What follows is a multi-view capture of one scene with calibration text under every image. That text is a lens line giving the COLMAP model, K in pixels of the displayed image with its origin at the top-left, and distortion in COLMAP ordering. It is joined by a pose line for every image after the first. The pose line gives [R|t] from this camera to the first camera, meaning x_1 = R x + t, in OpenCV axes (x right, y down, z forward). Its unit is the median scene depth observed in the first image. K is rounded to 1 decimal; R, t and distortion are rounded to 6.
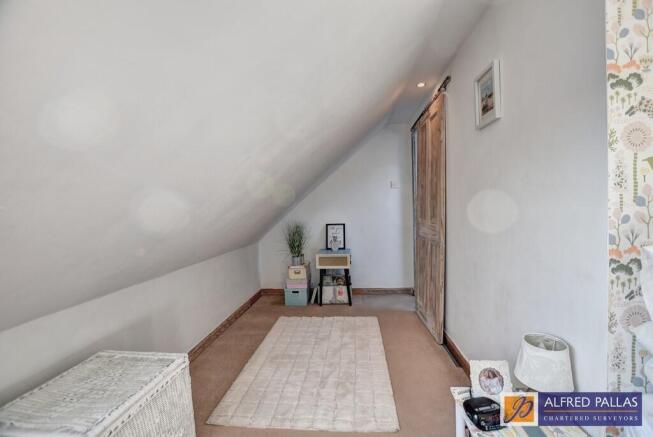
lens RADIAL K [[291.7, 0, 327.2], [0, 291.7, 215.9], [0, 0, 1]] dist [-0.020075, 0.000961]
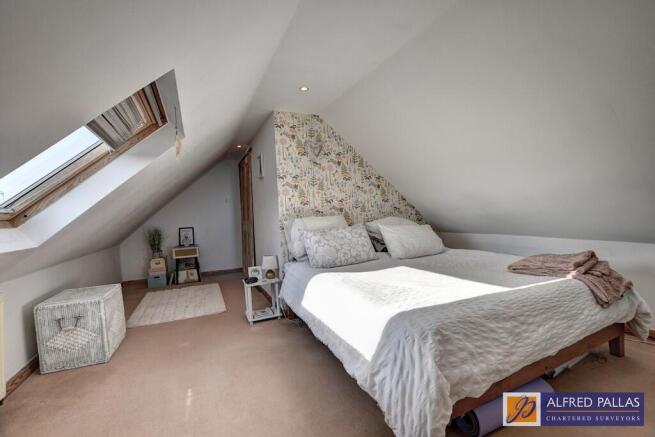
lens RADIAL K [[292.6, 0, 331.8], [0, 292.6, 219.6], [0, 0, 1]] dist [-0.020075, 0.000961]
pose [[0.866458, -0.028092, 0.498460, -0.067990], [0.038054, 0.999227, -0.009834, 0.031591], [-0.497798, 0.027489, 0.866857, -0.625270]]
